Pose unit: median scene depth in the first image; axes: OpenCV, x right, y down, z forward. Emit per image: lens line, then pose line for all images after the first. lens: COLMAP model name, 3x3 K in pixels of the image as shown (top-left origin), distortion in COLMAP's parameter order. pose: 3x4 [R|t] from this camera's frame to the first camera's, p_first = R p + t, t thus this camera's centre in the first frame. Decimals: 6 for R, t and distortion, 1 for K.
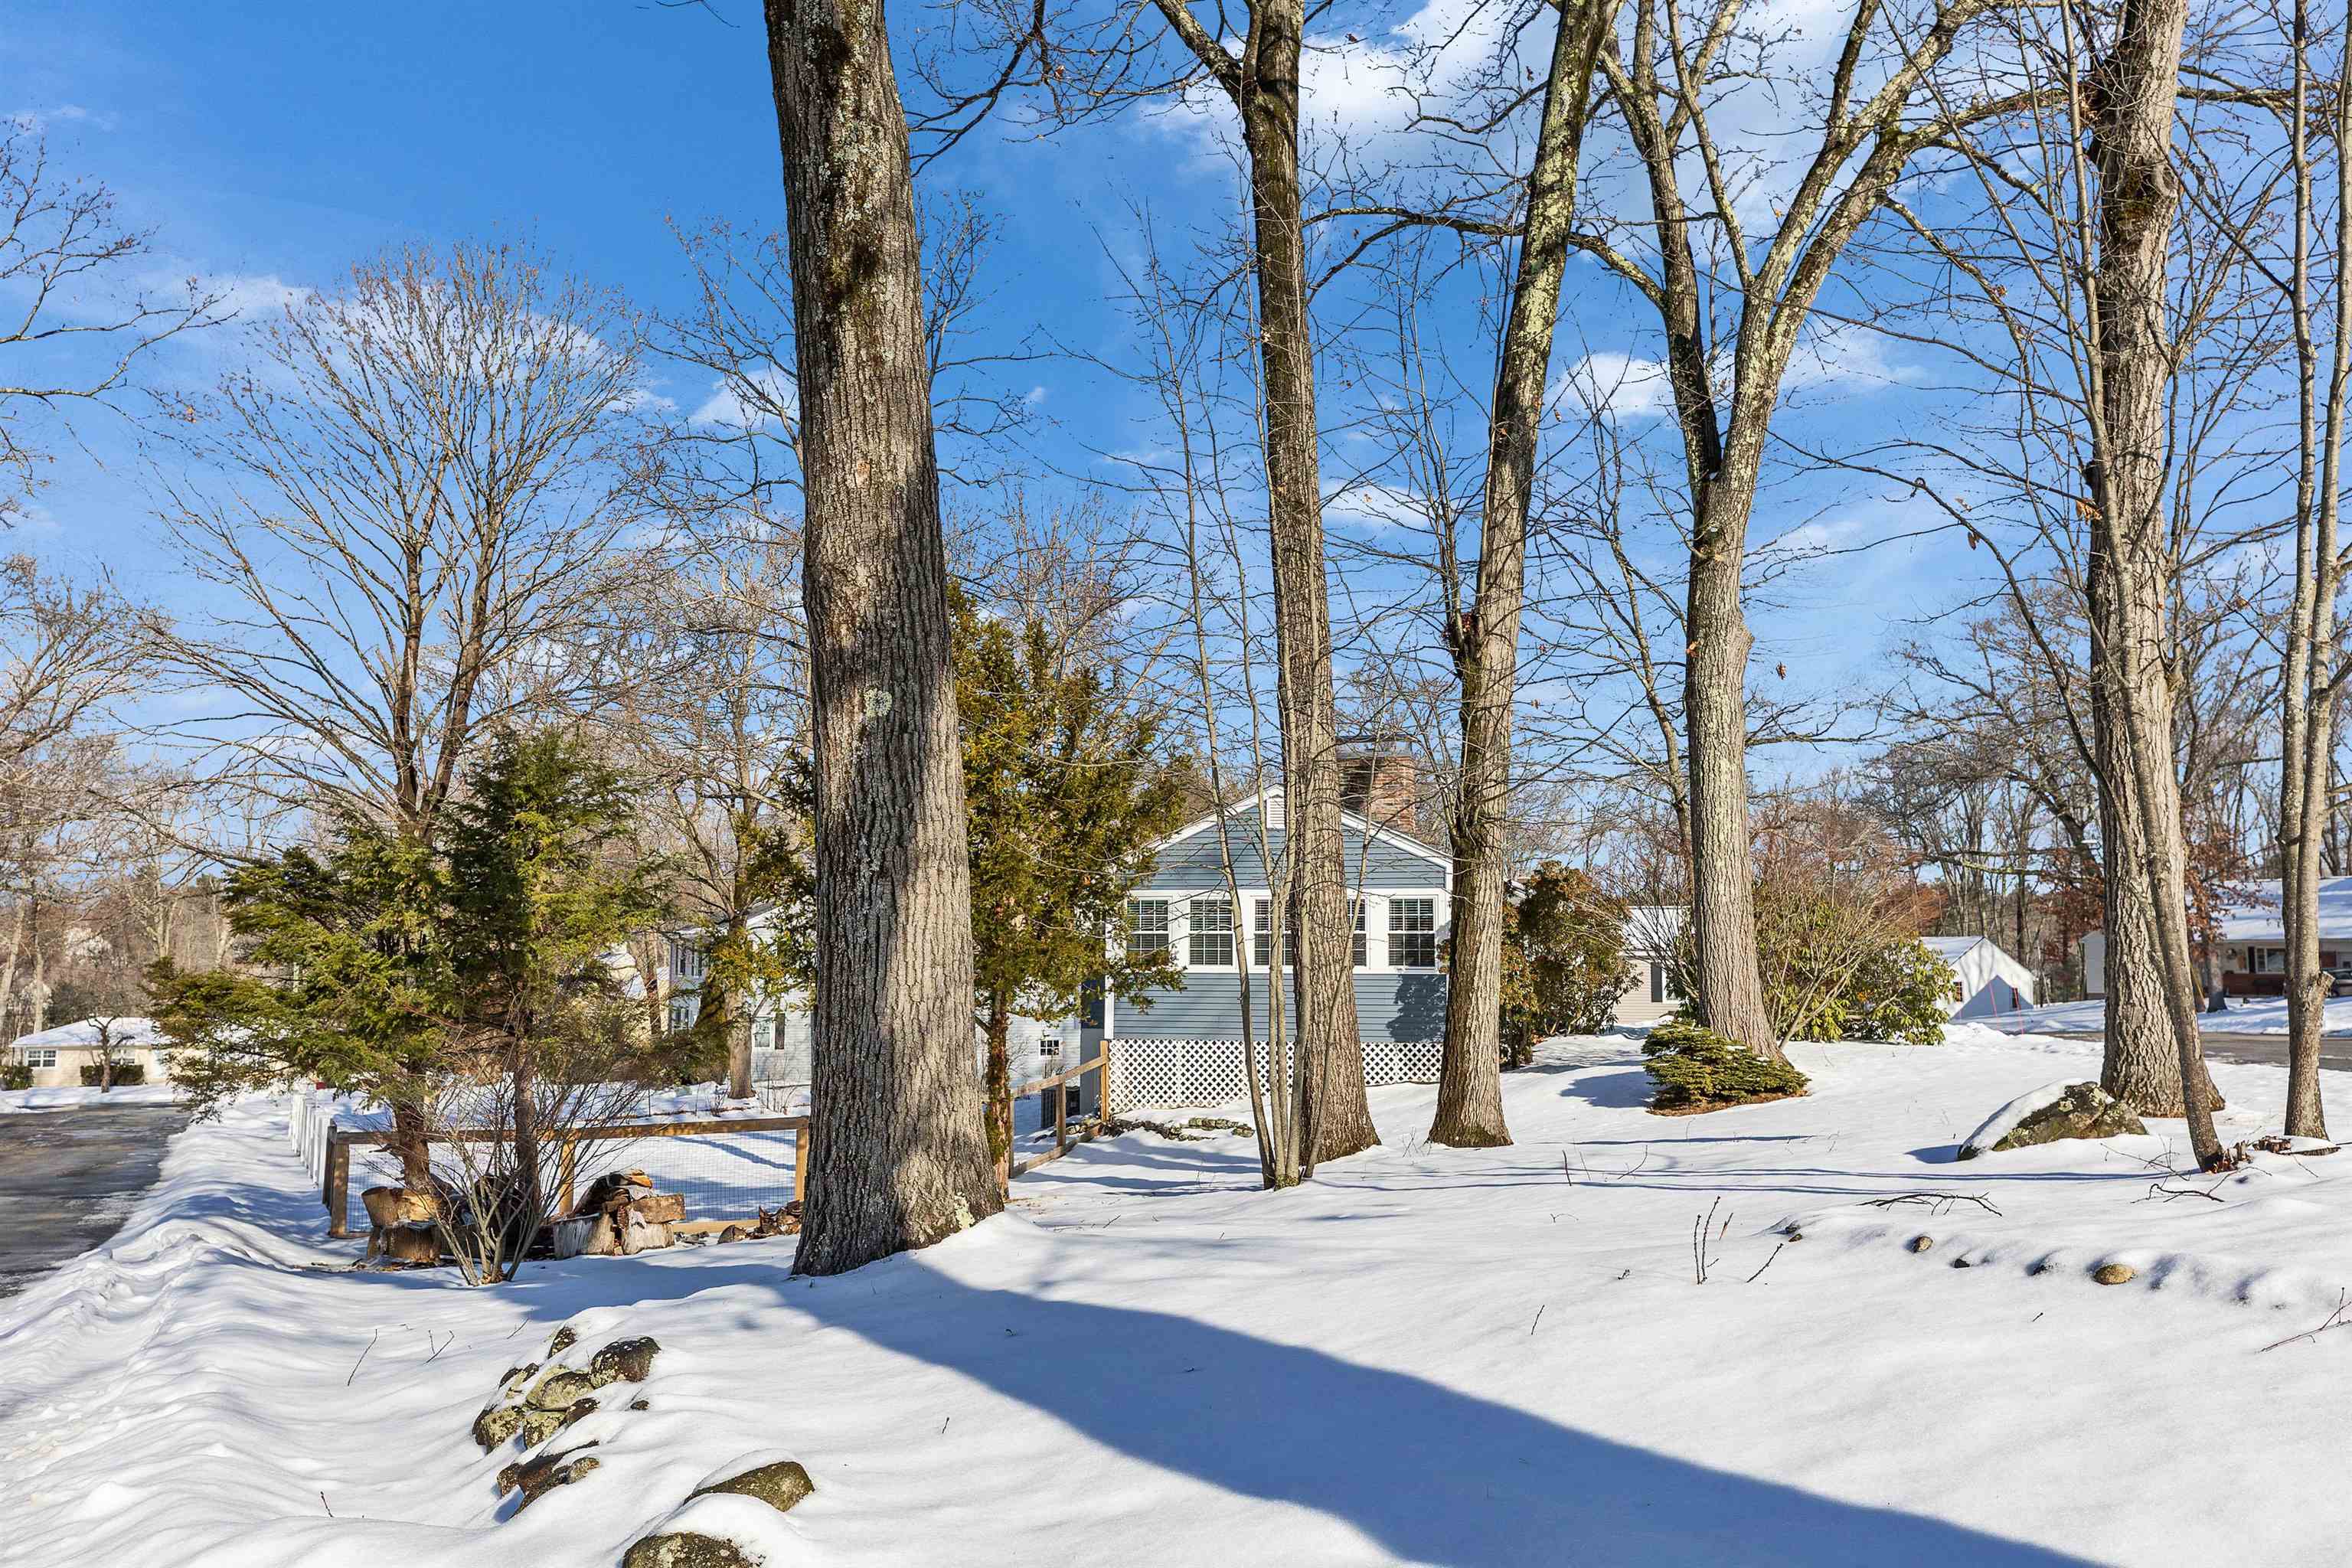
lens RADIAL K [[1886.3, 0, 1162.0], [0, 1886.3, 777.4], [0, 0, 1]] dist [0.004626, 0.000985]
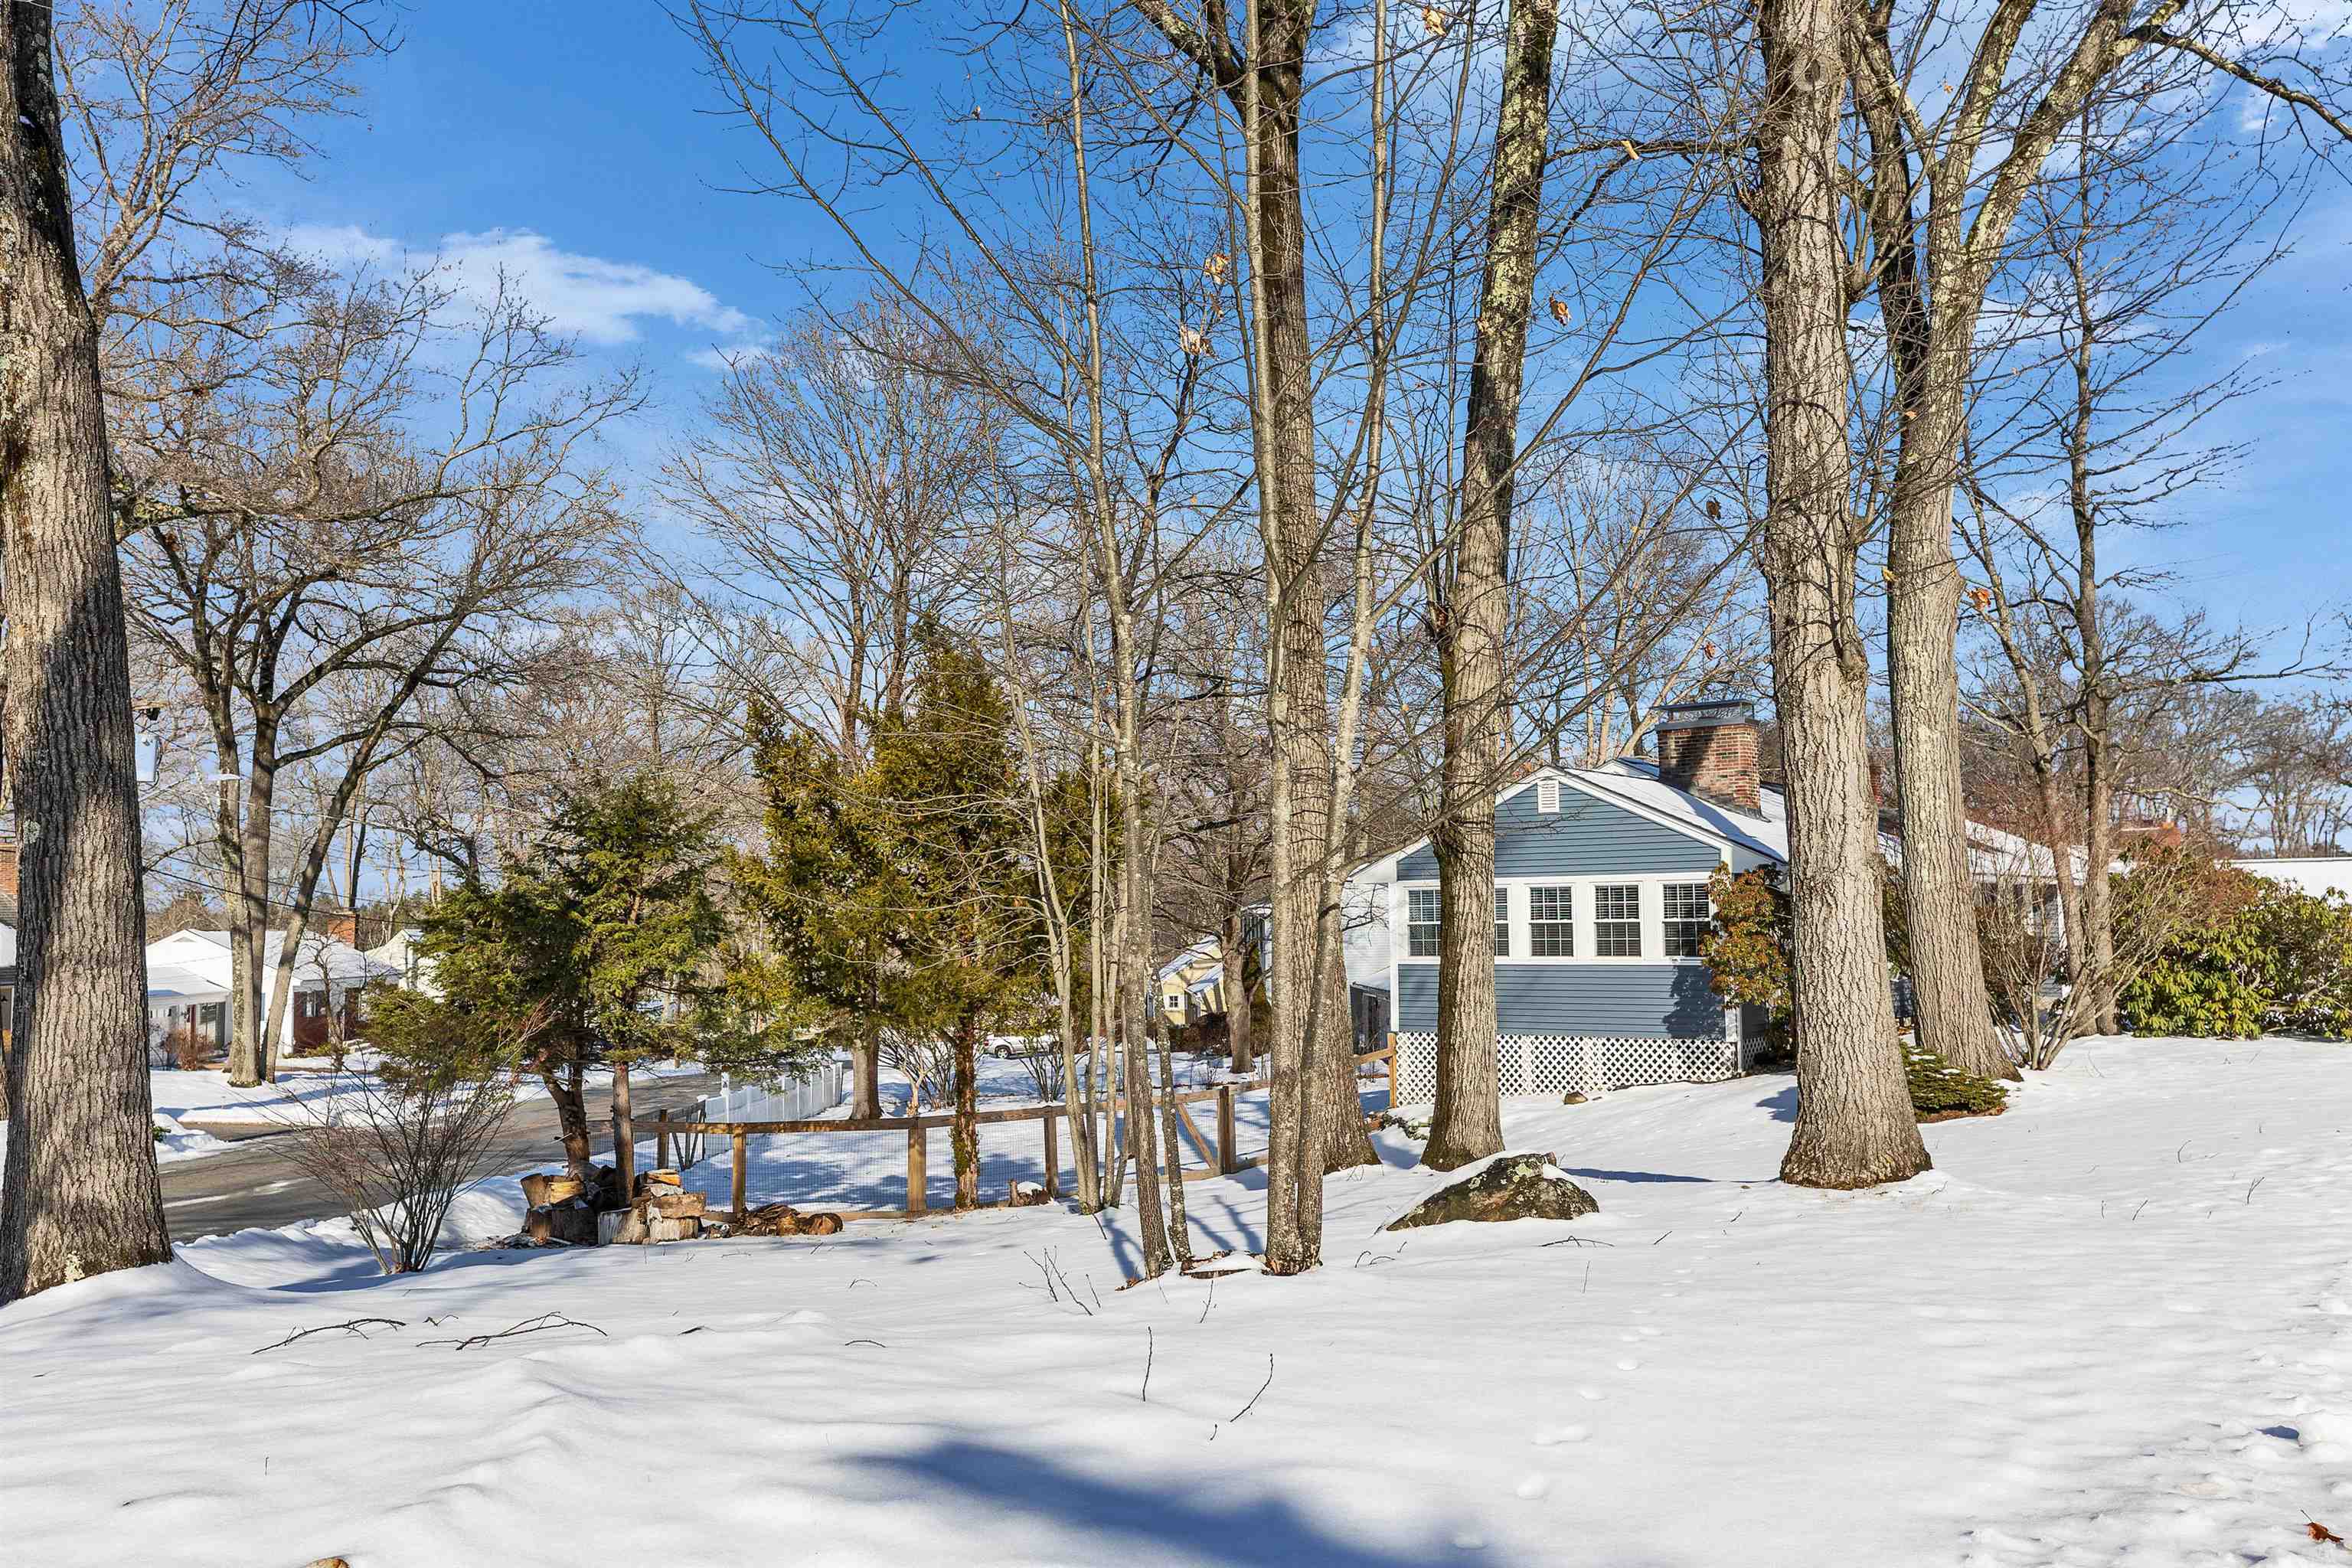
lens RADIAL K [[1886.3, 0, 1161.9], [0, 1886.3, 794.9], [0, 0, 1]] dist [0.004626, 0.000985]
pose [[0.924548, -0.042814, -0.378652, 0.622866], [0.054663, 0.998292, 0.020593, -0.031632], [0.377124, -0.039737, 0.925310, 0.116138]]
